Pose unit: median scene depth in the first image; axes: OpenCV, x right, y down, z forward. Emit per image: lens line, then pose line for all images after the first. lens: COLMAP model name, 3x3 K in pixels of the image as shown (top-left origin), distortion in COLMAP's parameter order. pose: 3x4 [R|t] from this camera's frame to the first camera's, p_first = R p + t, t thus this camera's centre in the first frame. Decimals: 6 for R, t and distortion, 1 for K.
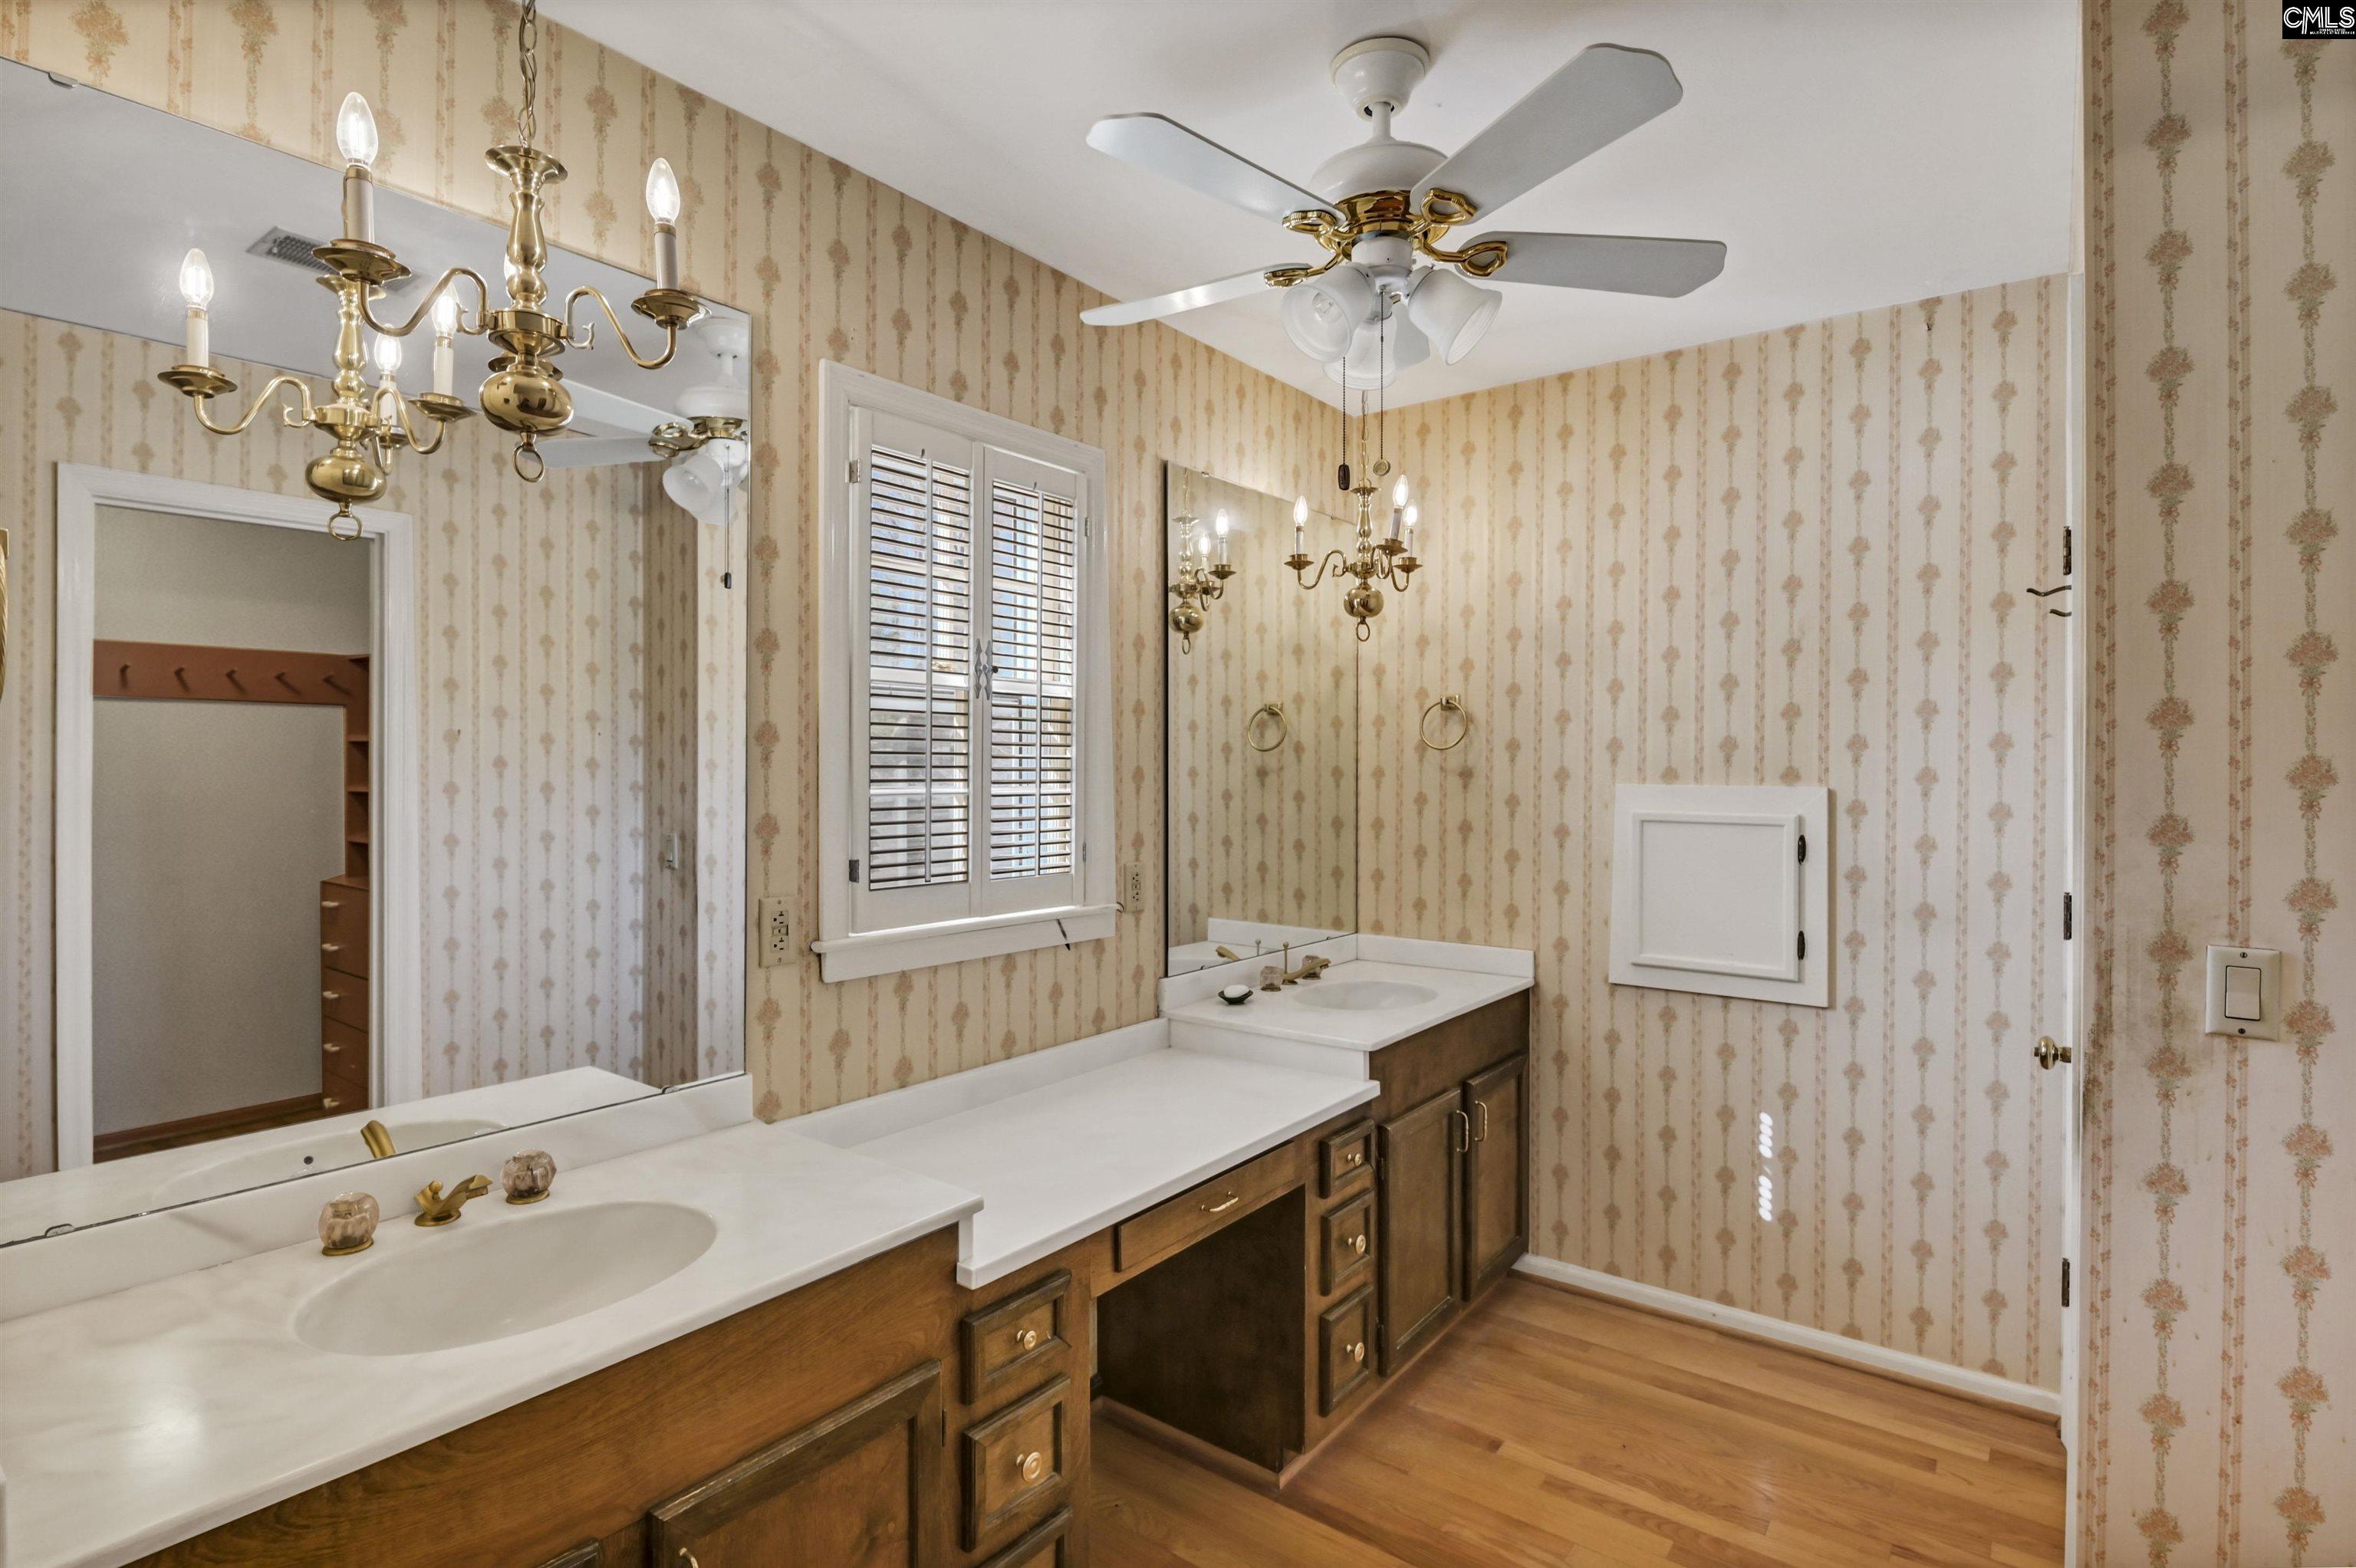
lens RADIAL K [[1192.3, 0, 1186.6], [0, 1192.3, 767.9], [0, 0, 1]] dist [0.003789, -0.007174]
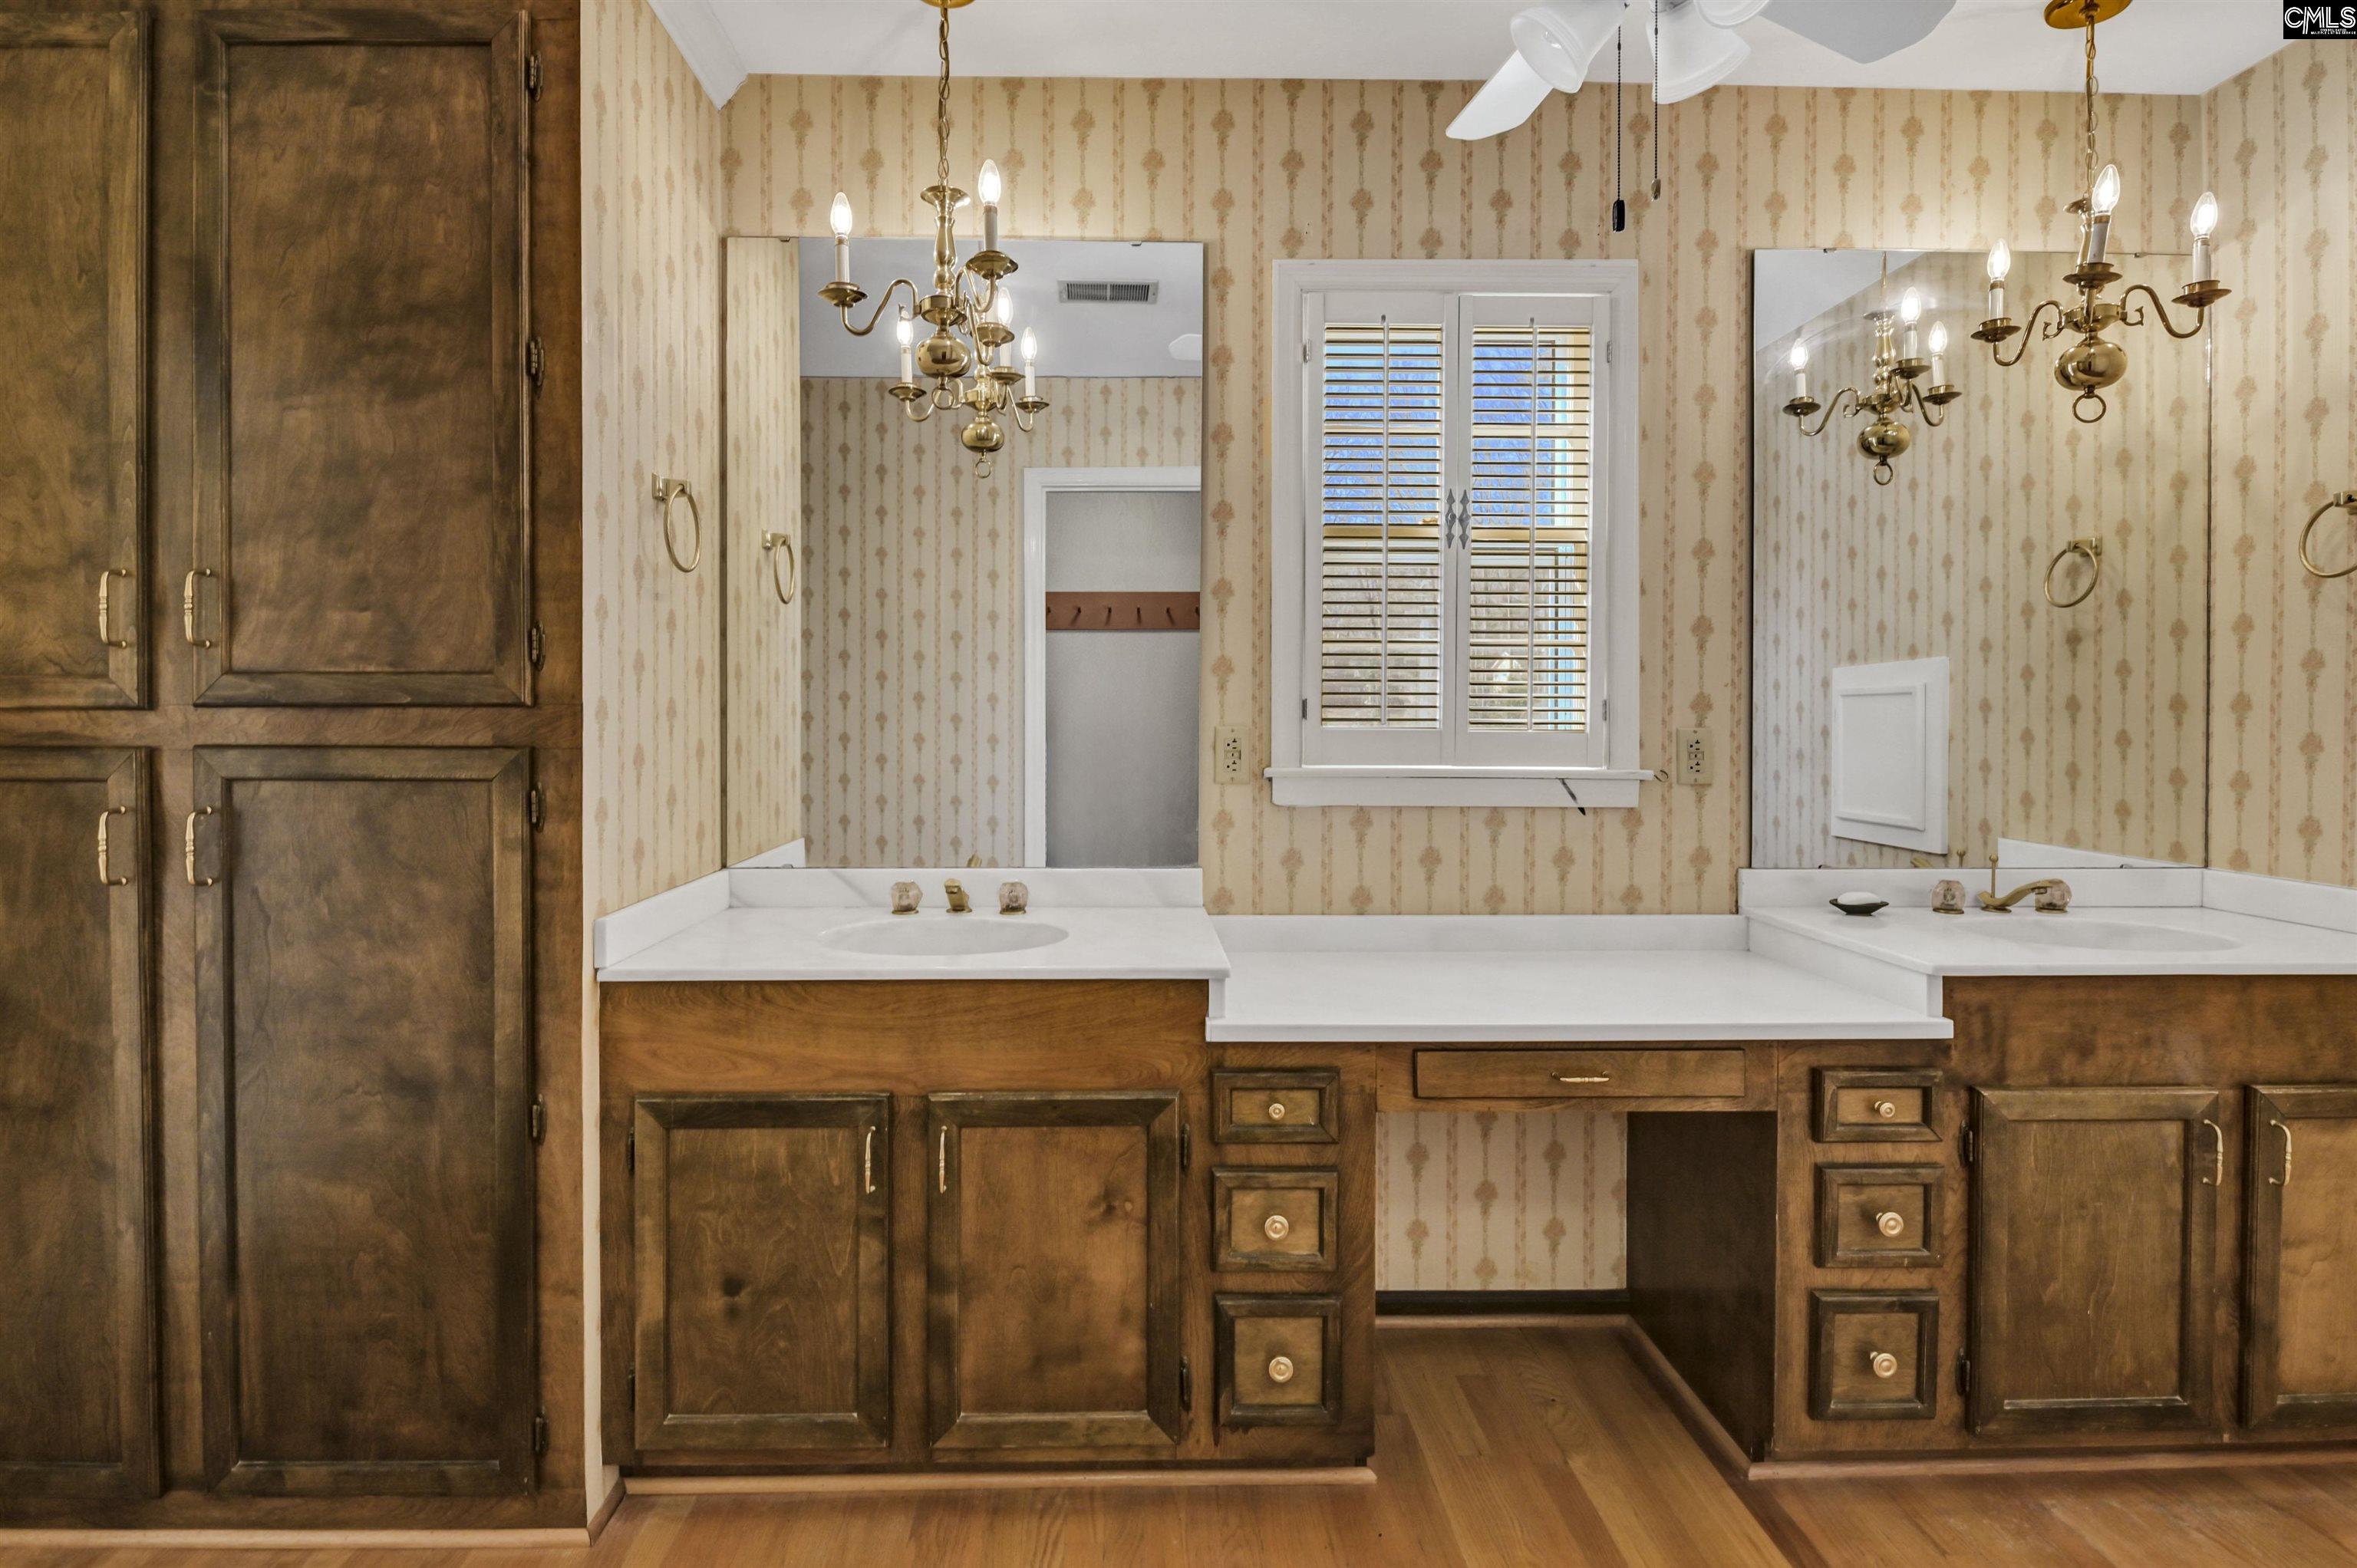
lens RADIAL K [[1192.8, 0, 1090.3], [0, 1192.8, 725.6], [0, 0, 1]] dist [0.003789, -0.007174]
pose [[0.595251, 0.010531, -0.803471, 0.424221], [-0.006095, 0.999945, 0.008591, 0.079246], [0.803517, -0.000217, 0.595282, 0.143401]]
